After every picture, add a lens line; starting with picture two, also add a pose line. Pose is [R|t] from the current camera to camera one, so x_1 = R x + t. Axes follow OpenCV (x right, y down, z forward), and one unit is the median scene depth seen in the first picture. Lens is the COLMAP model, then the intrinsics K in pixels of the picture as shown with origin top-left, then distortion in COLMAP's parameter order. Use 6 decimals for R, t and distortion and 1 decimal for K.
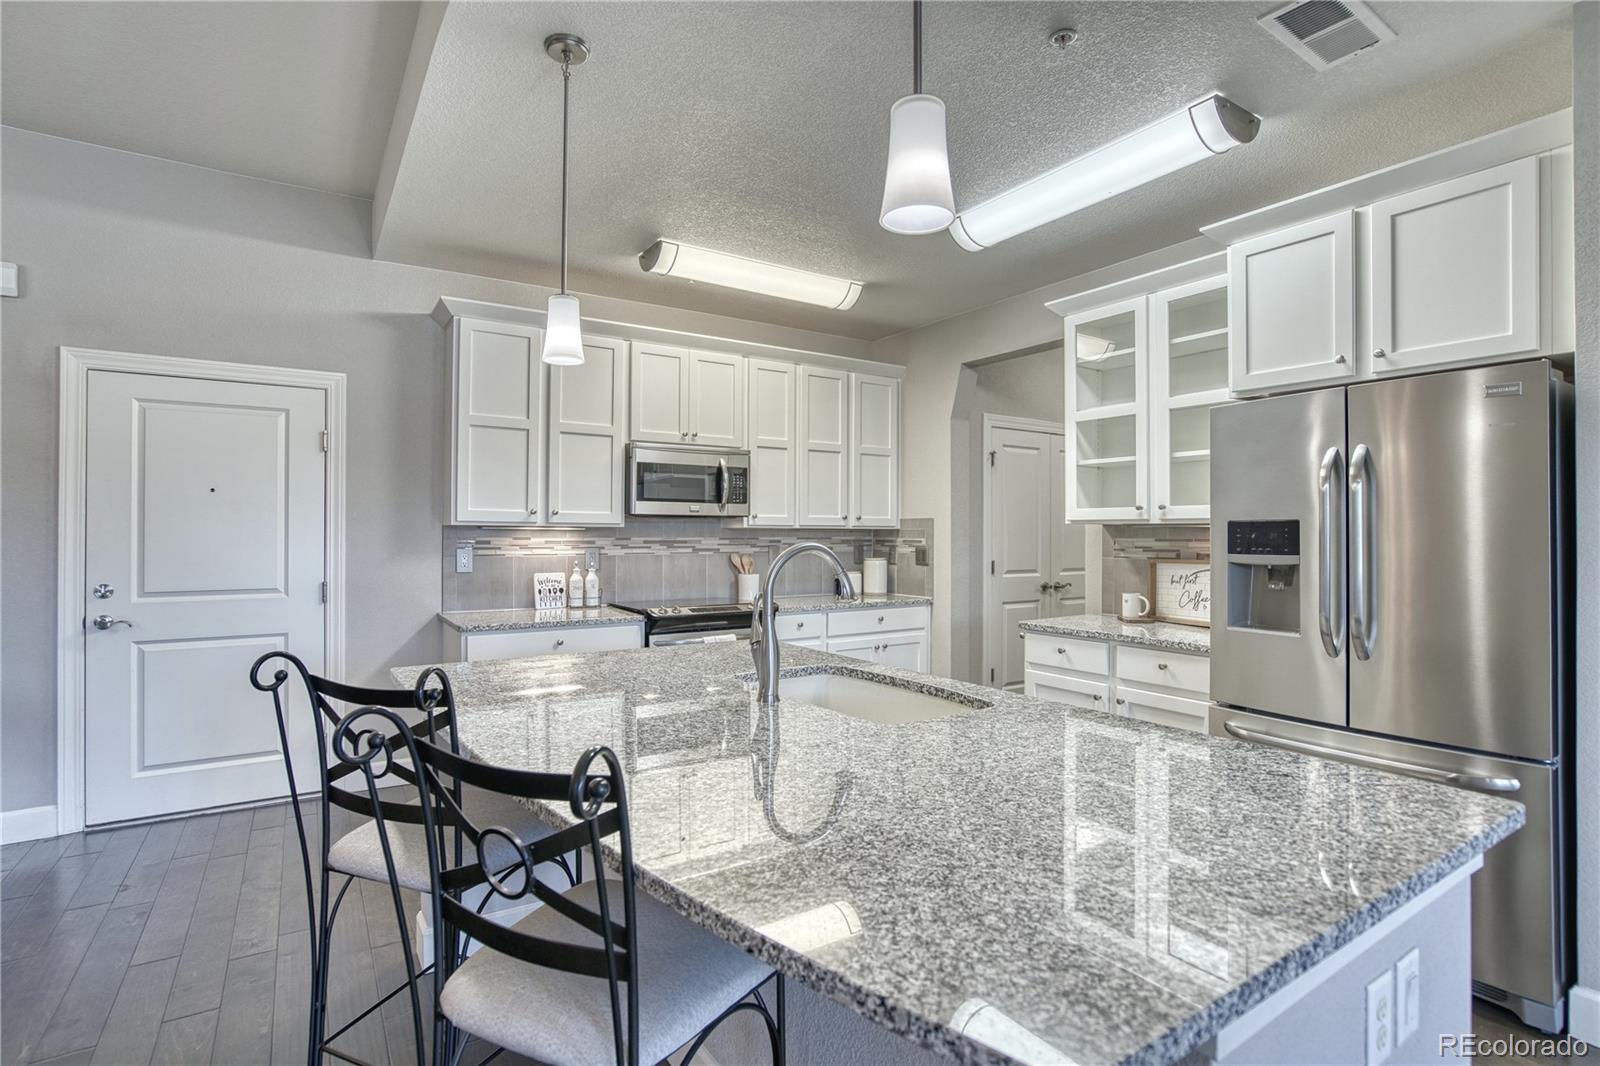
lens RADIAL K [[771.2, 0, 804.4], [0, 771.2, 527.2], [0, 0, 1]] dist [-0.032279, 0.003430]
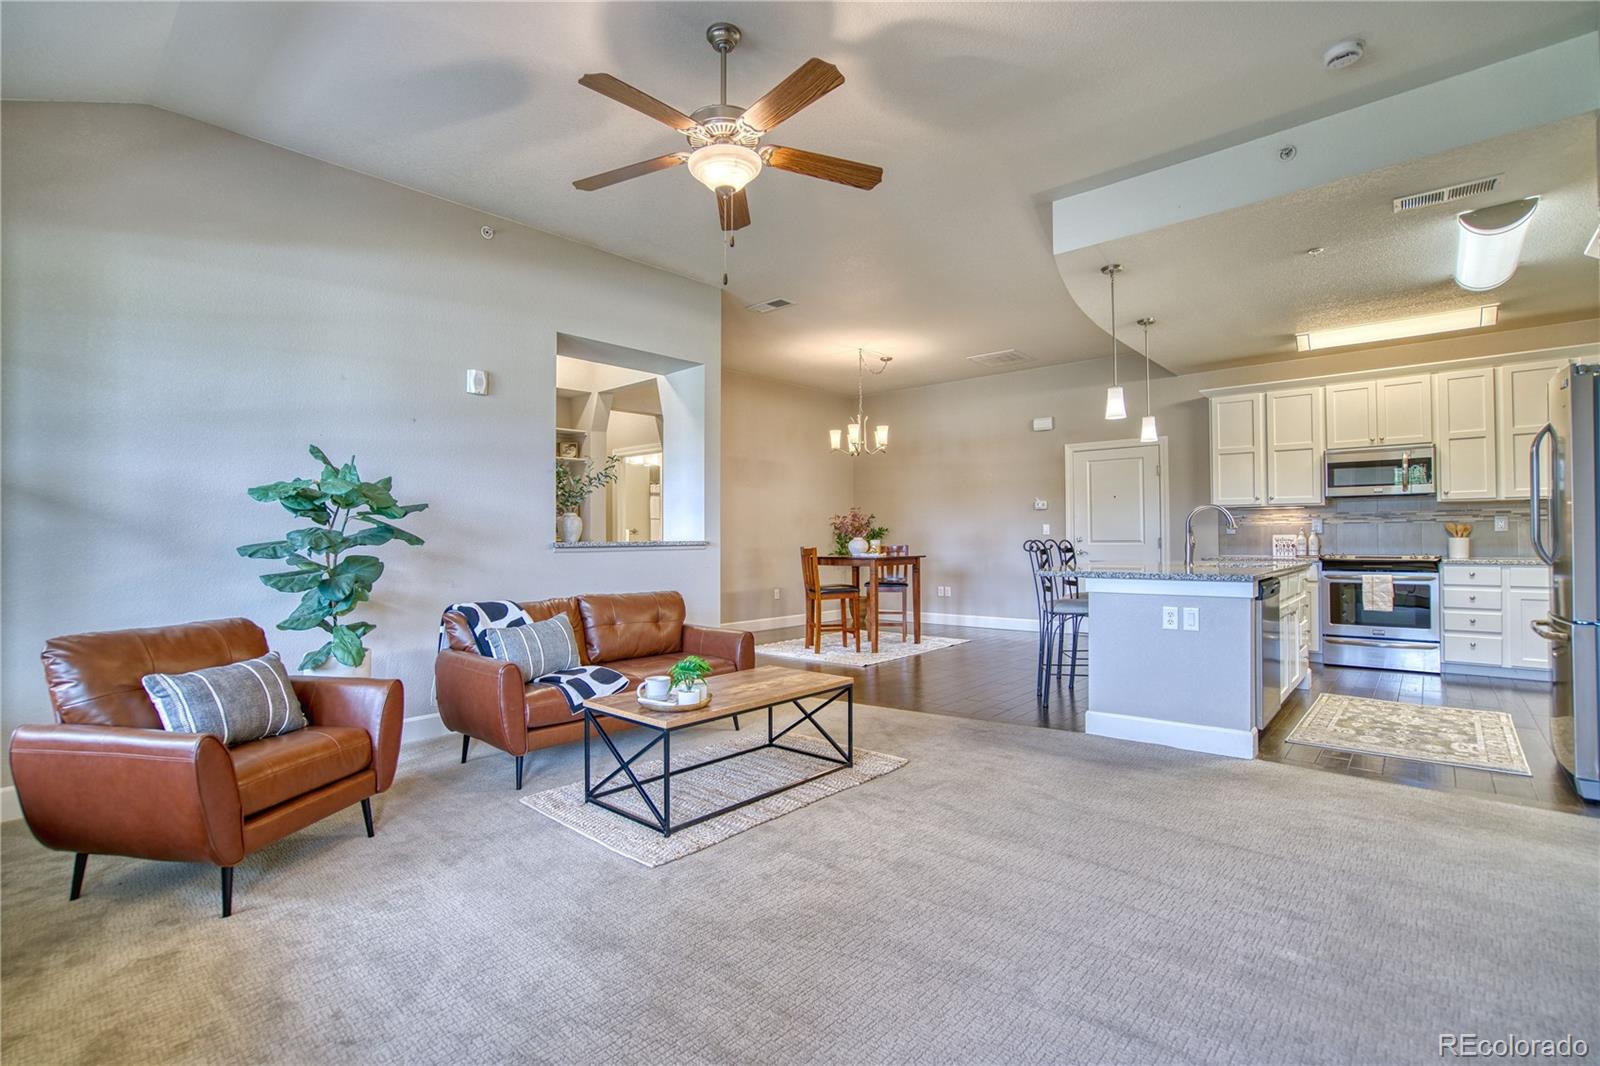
lens RADIAL K [[728.6, 0, 797.7], [0, 728.6, 531.5], [0, 0, 1]] dist [-0.022542, 0.001036]
pose [[0.271054, -0.007451, -0.962535, 0.877317], [0.020857, 0.999781, -0.001866, 0.033785], [0.962338, -0.019570, 0.271150, -0.426429]]
